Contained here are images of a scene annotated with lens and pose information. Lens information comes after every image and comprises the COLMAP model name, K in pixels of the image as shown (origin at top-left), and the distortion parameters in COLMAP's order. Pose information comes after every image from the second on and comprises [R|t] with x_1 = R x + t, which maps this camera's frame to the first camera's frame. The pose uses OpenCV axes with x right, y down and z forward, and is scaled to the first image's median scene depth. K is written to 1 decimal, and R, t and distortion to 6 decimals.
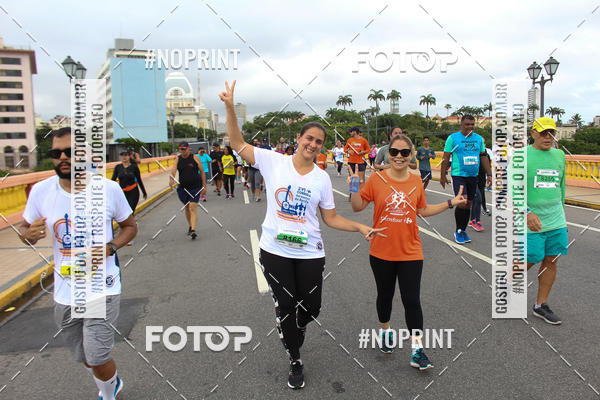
lens RADIAL K [[537.6, 0, 299.8], [0, 537.6, 195.9], [0, 0, 1]] dist [-0.131444, 0.175175]
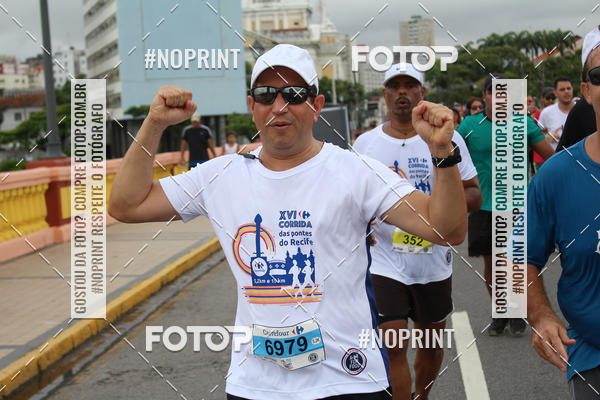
lens RADIAL K [[1175.2, 0, 300.0], [0, 1175.2, 200.0], [0, 0, 1]] dist [0.004217, 0.202738]
pose [[0.979013, -0.008826, -0.203607, -0.404784], [0.003532, 0.999647, -0.026351, -0.173061], [0.203768, 0.025079, 0.978698, 2.183114]]
